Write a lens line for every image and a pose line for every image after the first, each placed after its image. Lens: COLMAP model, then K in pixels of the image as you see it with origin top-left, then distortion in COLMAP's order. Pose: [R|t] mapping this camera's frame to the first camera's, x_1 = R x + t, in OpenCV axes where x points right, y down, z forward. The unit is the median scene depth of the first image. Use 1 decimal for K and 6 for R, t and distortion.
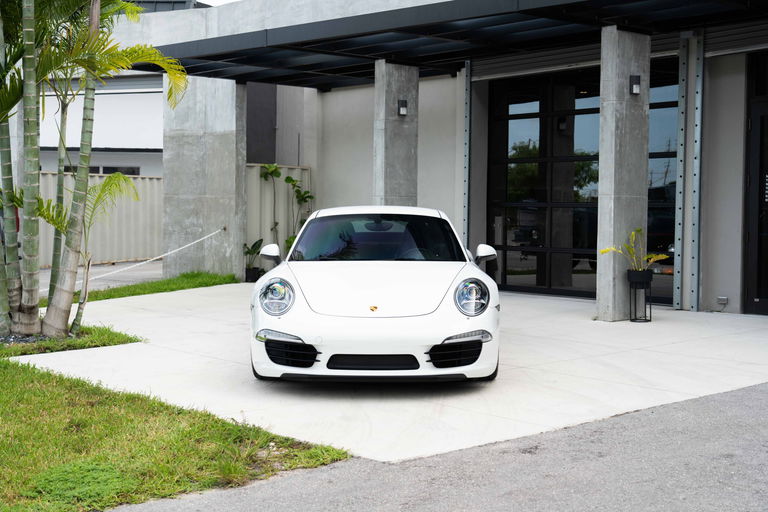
lens RADIAL K [[1093.7, 0, 384.0], [0, 1093.7, 256.0], [0, 0, 1]] dist [0.025146, 0.012241]
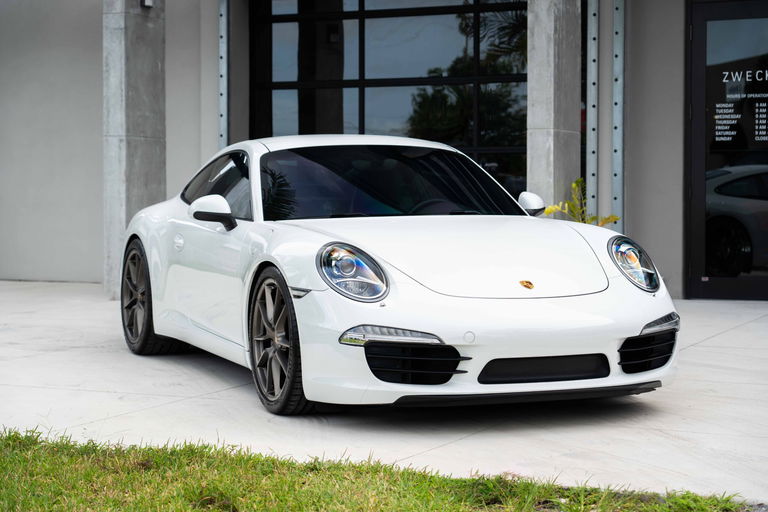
lens RADIAL K [[1626.4, 0, 384.0], [0, 1626.4, 256.0], [0, 0, 1]] dist [0.042830, 0.253880]
pose [[0.918844, -0.024593, 0.393854, -0.232048], [0.024986, 0.999679, 0.004132, 0.013256], [-0.393829, 0.006044, 0.919164, 0.090929]]
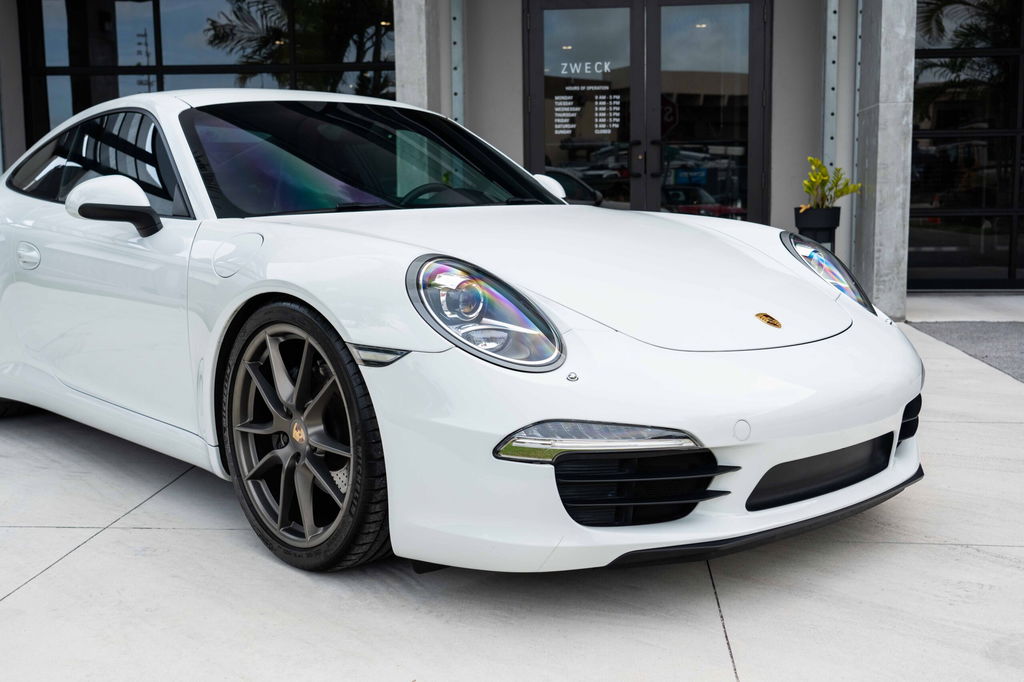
lens RADIAL K [[1156.7, 0, 512.0], [0, 1156.7, 341.0], [0, 0, 1]] dist [0.059029, -0.006078]
pose [[0.718085, -0.101576, 0.688503, -0.172517], [0.045641, 0.994035, 0.099050, 0.006627], [-0.694457, -0.039702, 0.718438, 0.403118]]
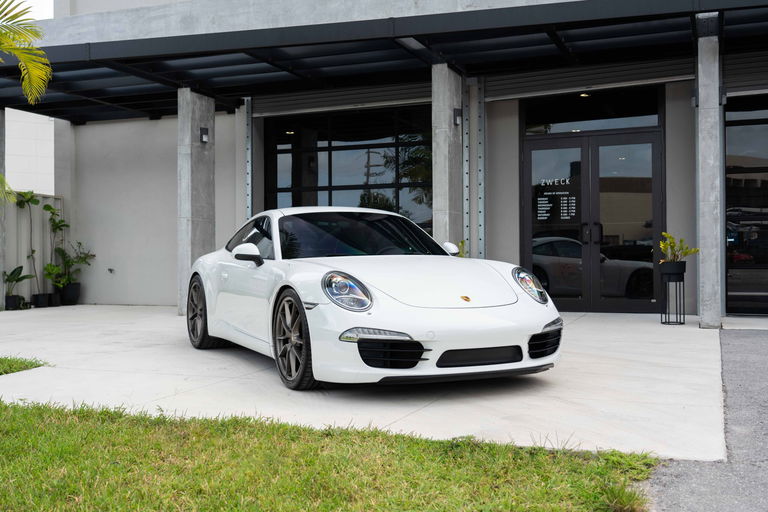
lens RADIAL K [[831.1, 0, 384.0], [0, 831.1, 256.0], [0, 0, 1]] dist [0.031004, 0.006988]
pose [[0.889555, -0.011071, 0.456694, -0.200253], [0.032630, 0.998693, -0.039347, 0.019214], [-0.455662, 0.049903, 0.888753, 0.210574]]
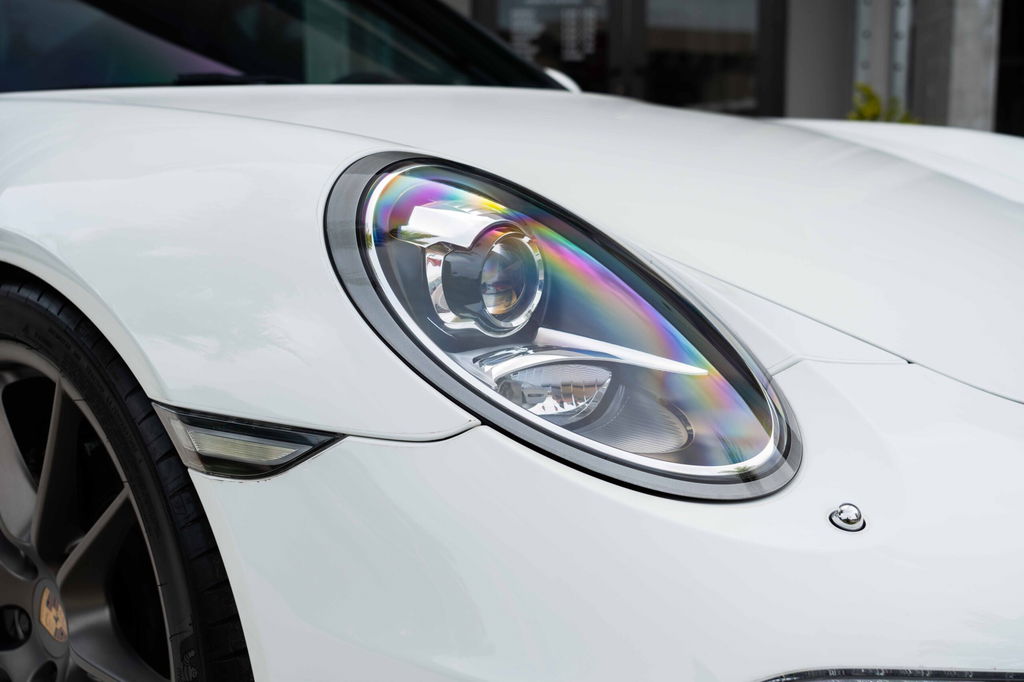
lens RADIAL K [[1248.2, 0, 512.0], [0, 1248.2, 341.0], [0, 0, 1]] dist [-0.014251, -0.011276]
pose [[0.671020, -0.114925, 0.732479, -0.102519], [0.041586, 0.992193, 0.117578, 0.013209], [-0.740272, -0.048436, 0.670560, 0.491680]]
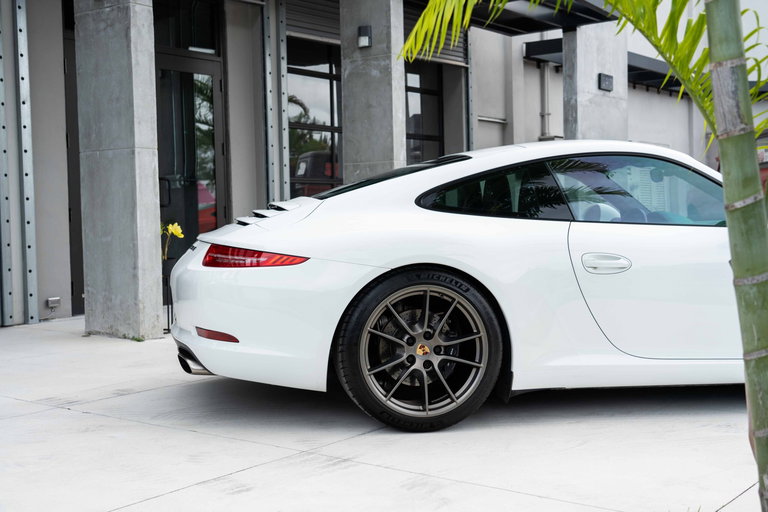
lens RADIAL K [[982.6, 0, 384.0], [0, 982.6, 256.0], [0, 0, 1]] dist [0.016881, 0.017100]
pose [[-0.190071, -0.046535, 0.980667, -0.331270], [0.055192, 0.996790, 0.057997, -0.014365], [-0.980218, 0.065149, -0.186892, 0.792903]]
